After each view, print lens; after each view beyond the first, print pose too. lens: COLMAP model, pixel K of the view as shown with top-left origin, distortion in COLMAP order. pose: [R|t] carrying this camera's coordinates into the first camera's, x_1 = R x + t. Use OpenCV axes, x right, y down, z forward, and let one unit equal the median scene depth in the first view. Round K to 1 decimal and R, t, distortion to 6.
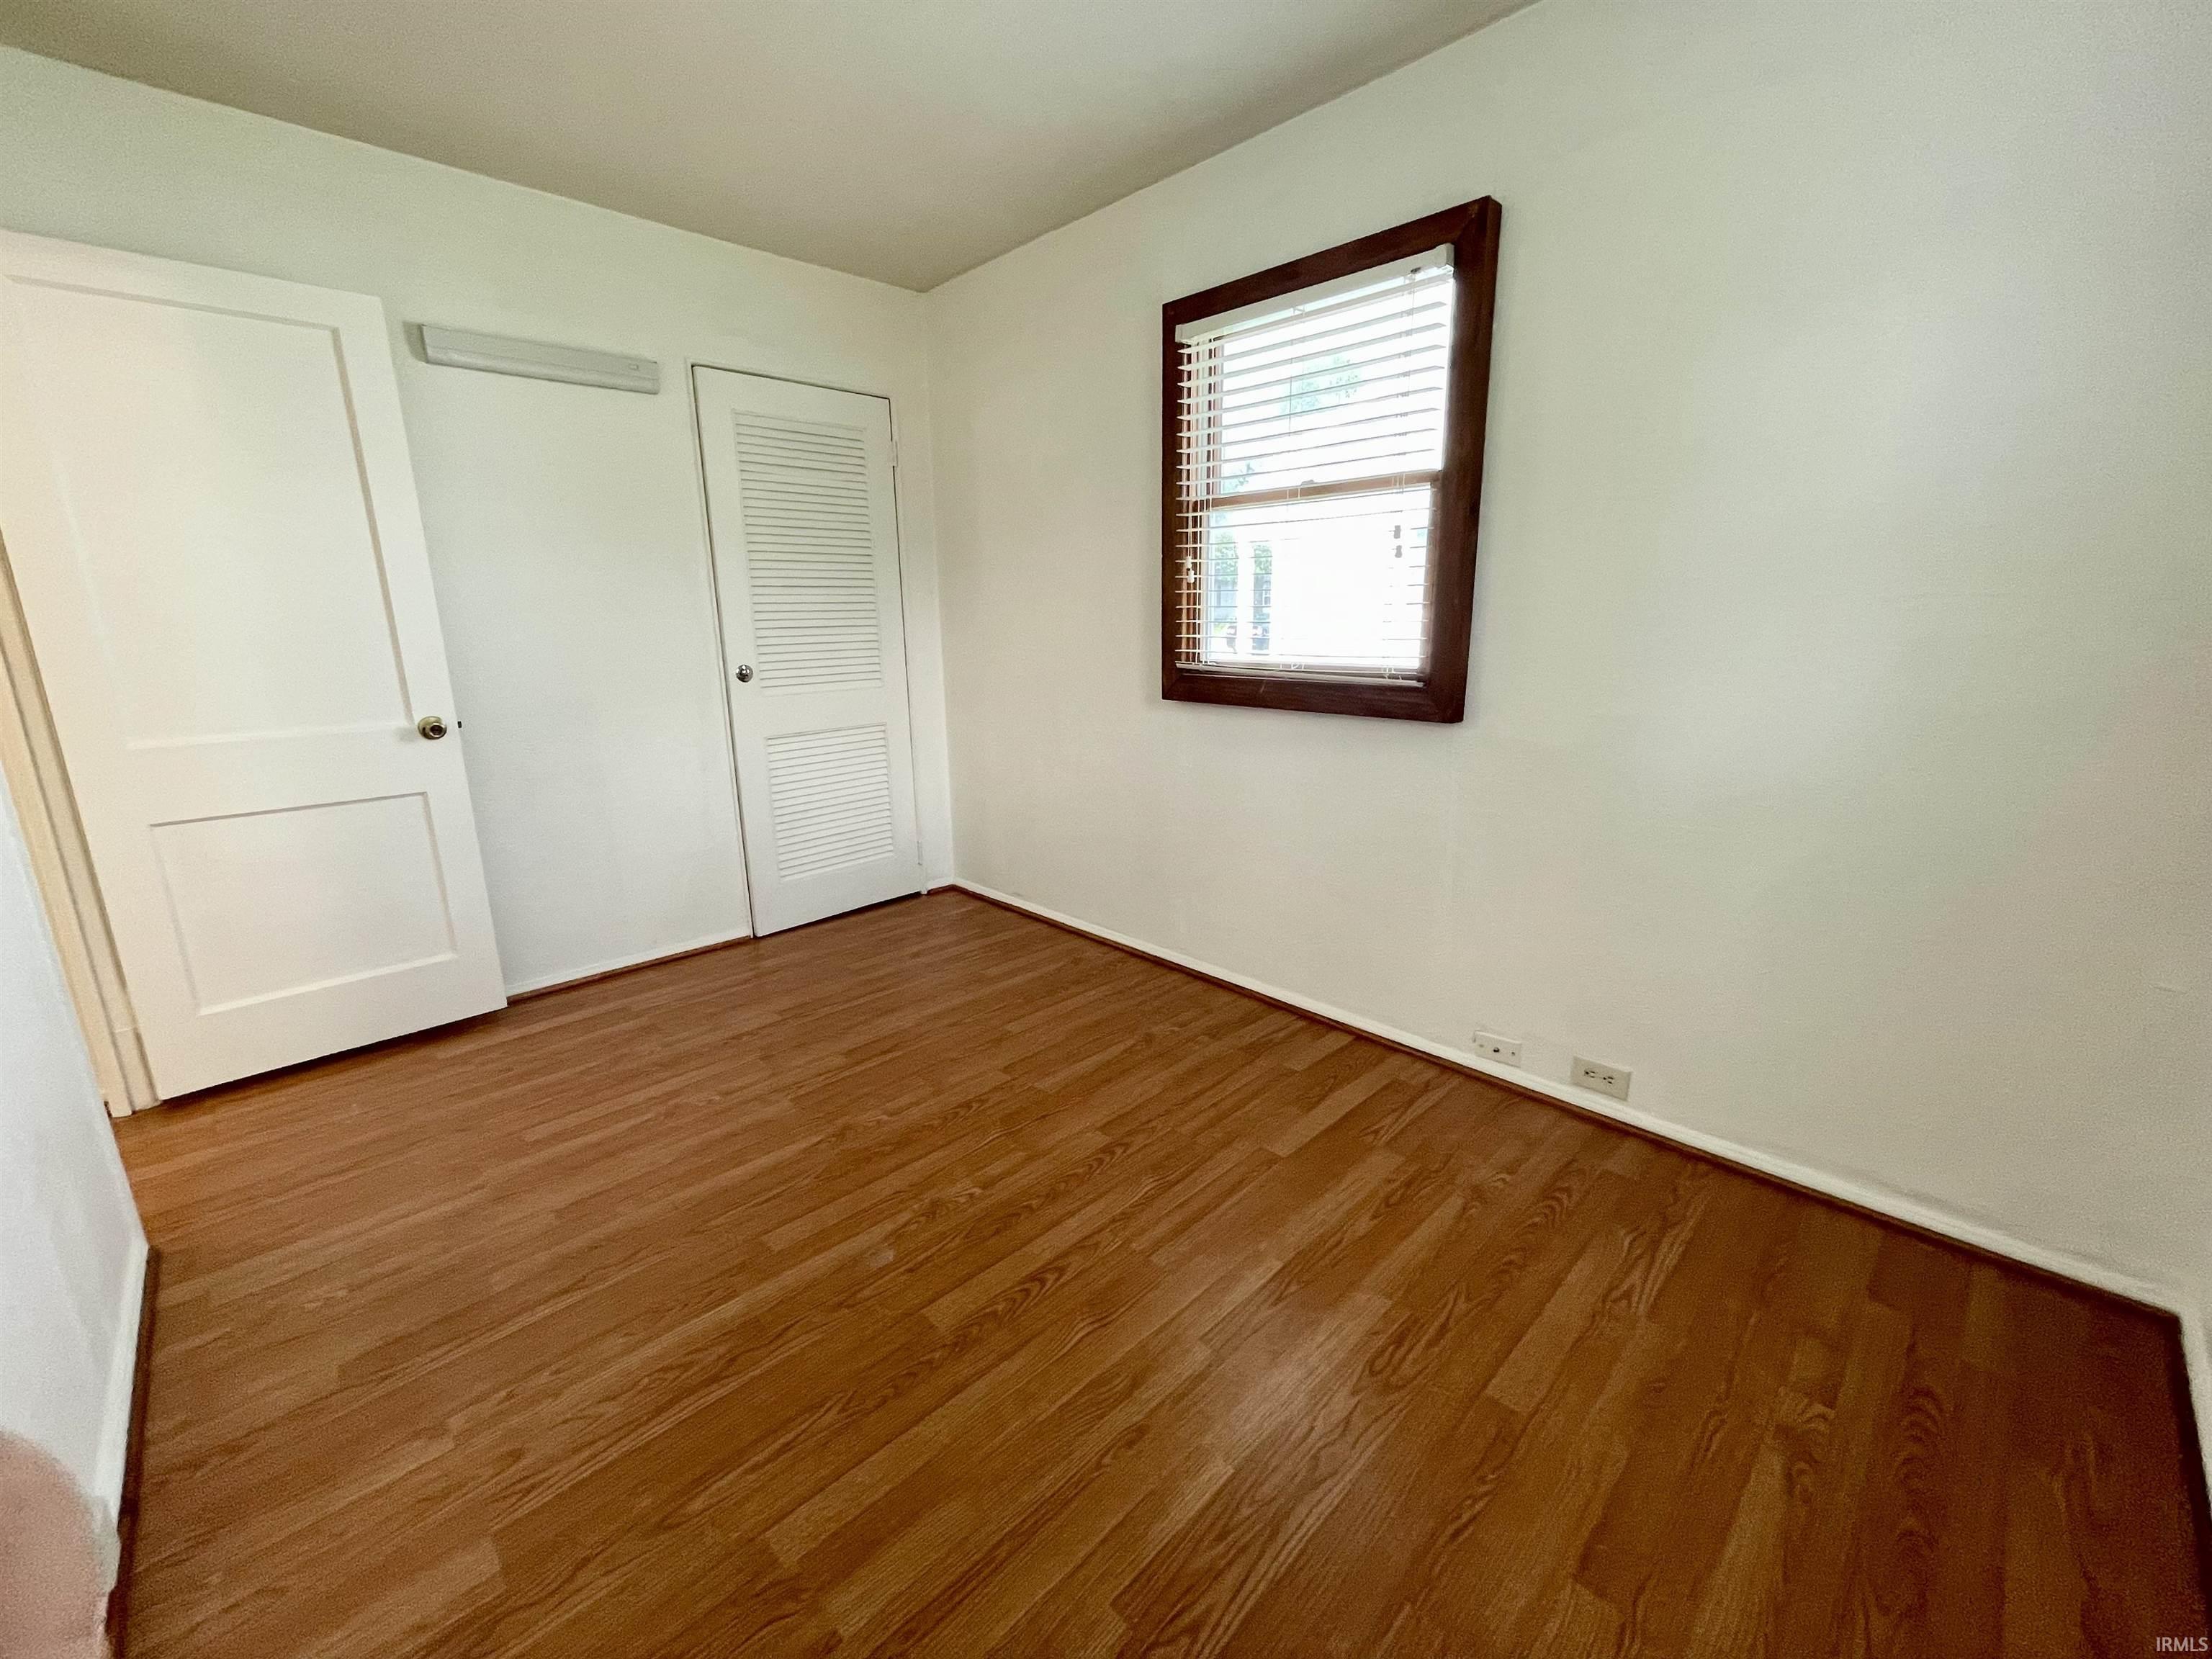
lens RADIAL K [[894.3, 0, 1099.1], [0, 894.3, 819.7], [0, 0, 1]] dist [-0.000476, -0.000078]
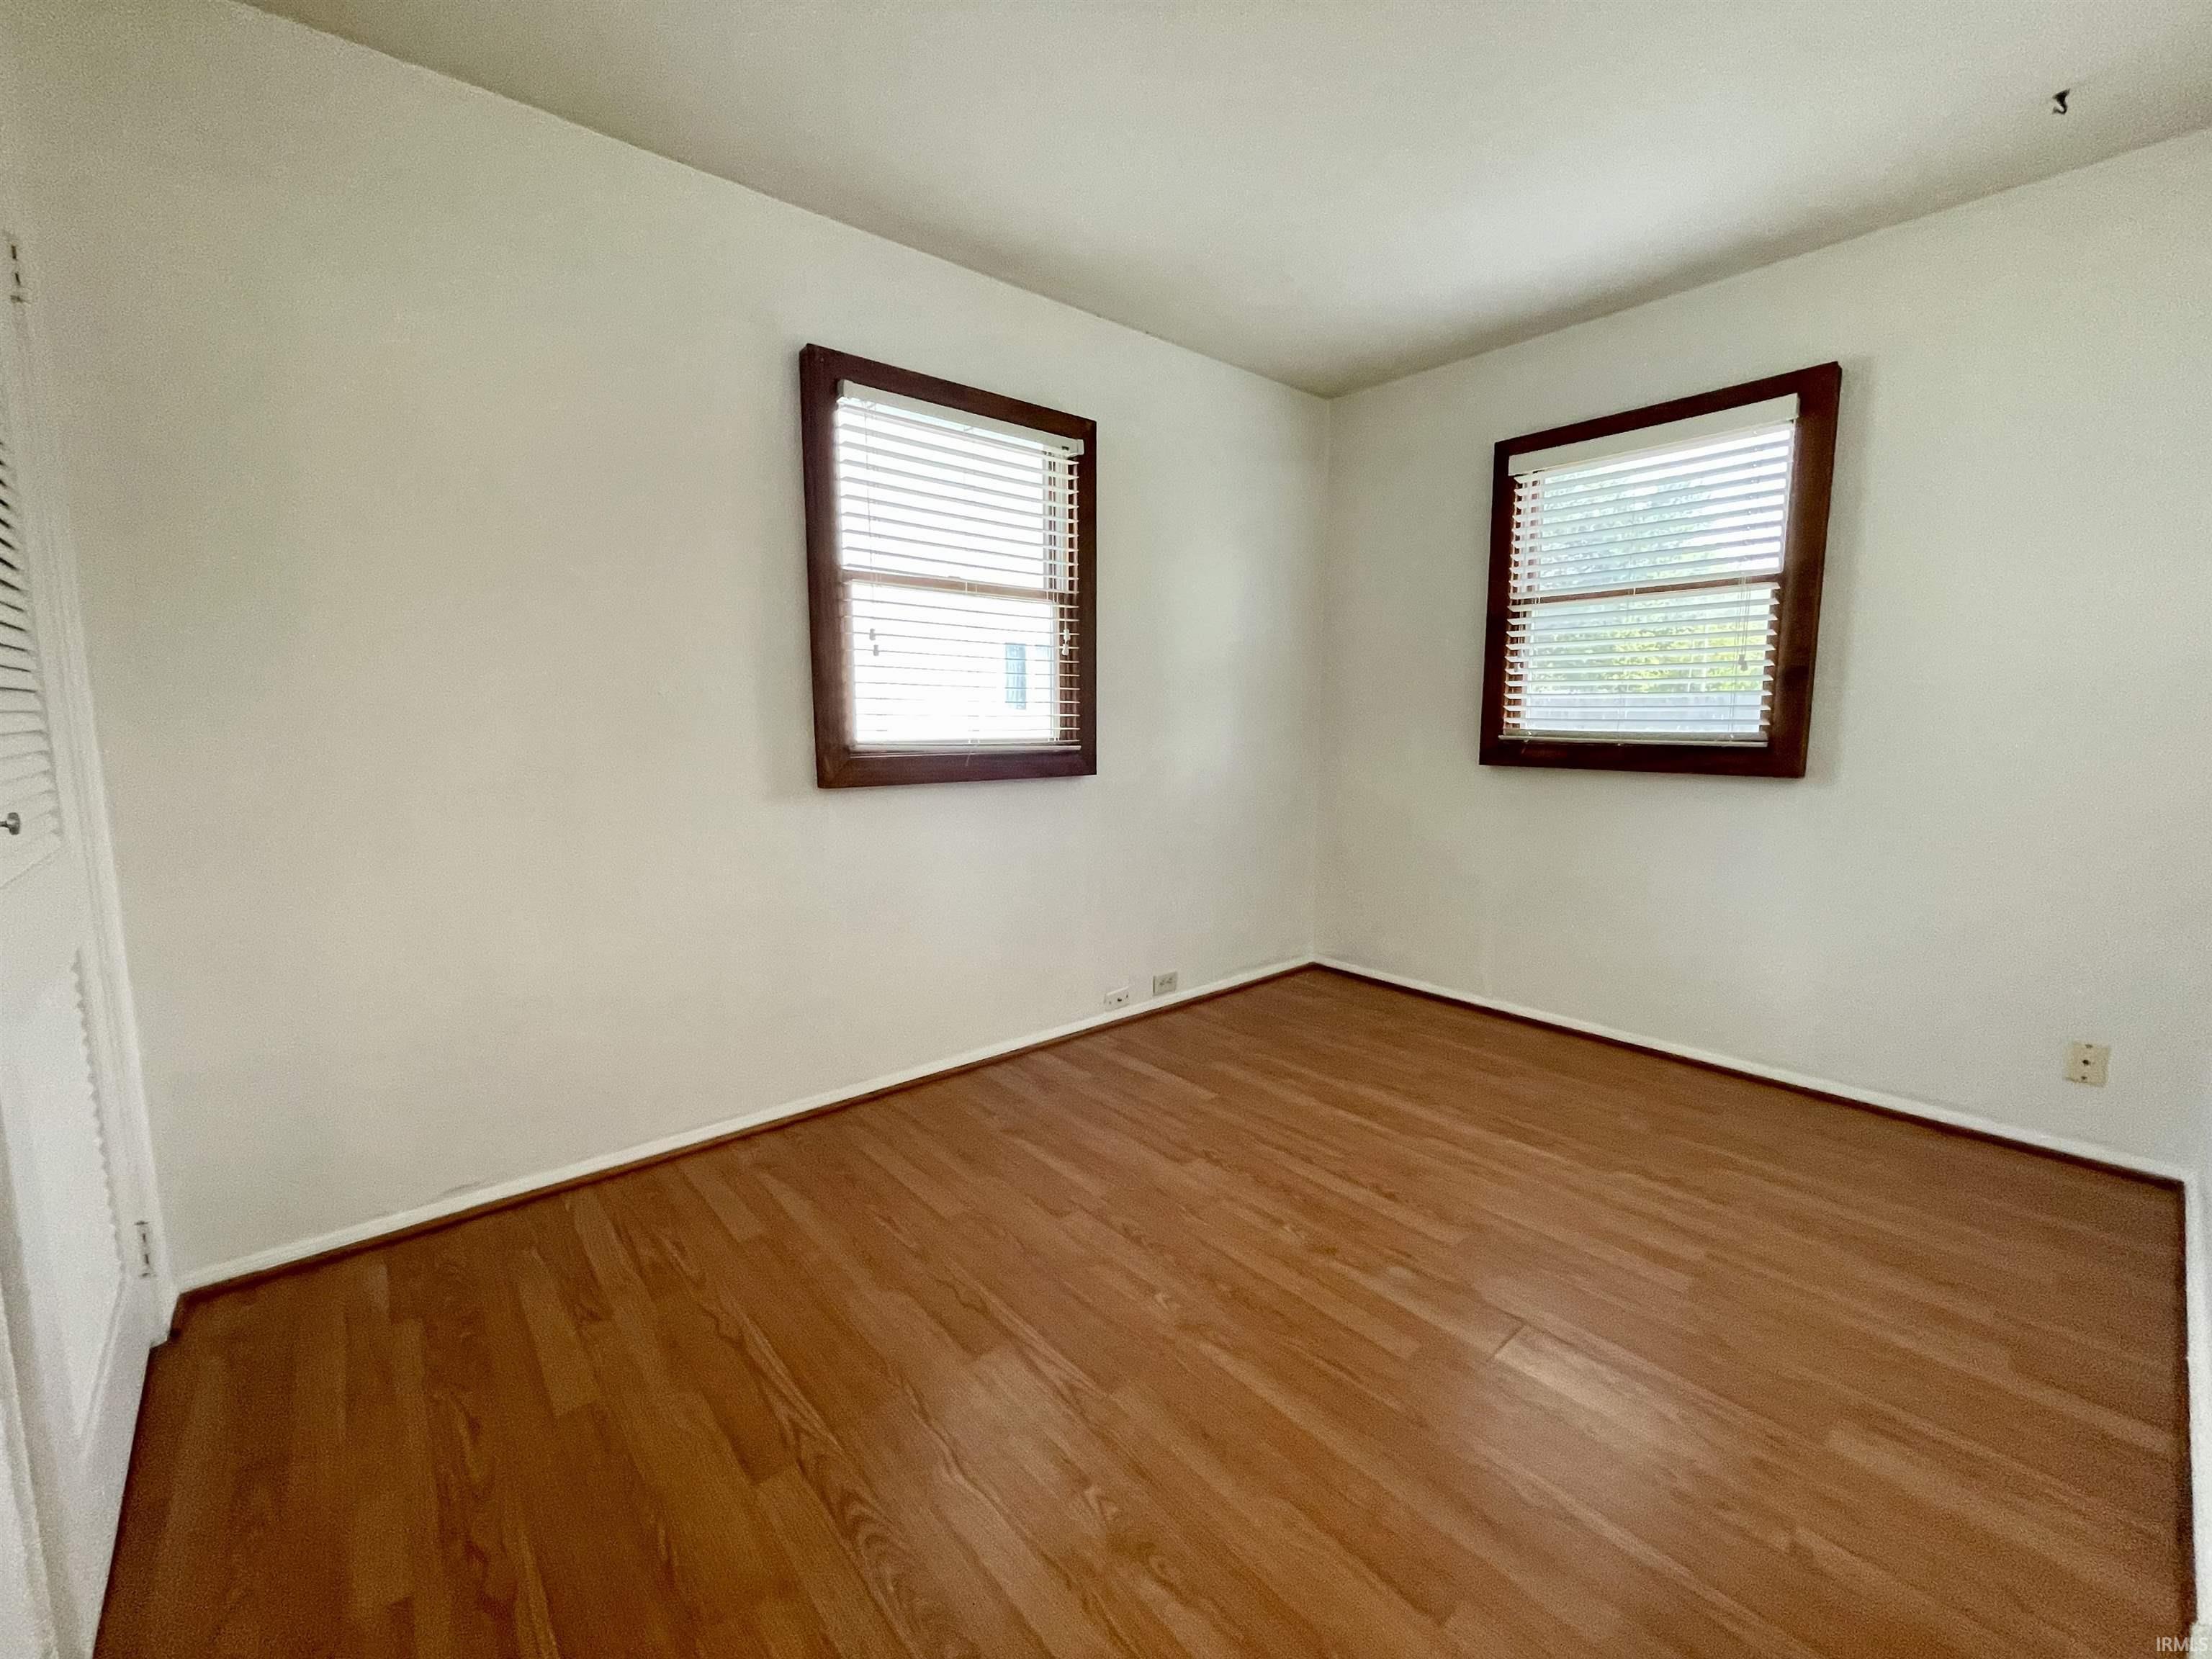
lens RADIAL K [[898.4, 0, 1094.9], [0, 898.4, 822.5], [0, 0, 1]] dist [0.003610, 0.000600]
pose [[0.067724, -0.105695, 0.992090, -0.928261], [0.228845, 0.969507, 0.087667, -0.147437], [-0.971104, 0.221098, 0.089846, 0.835739]]
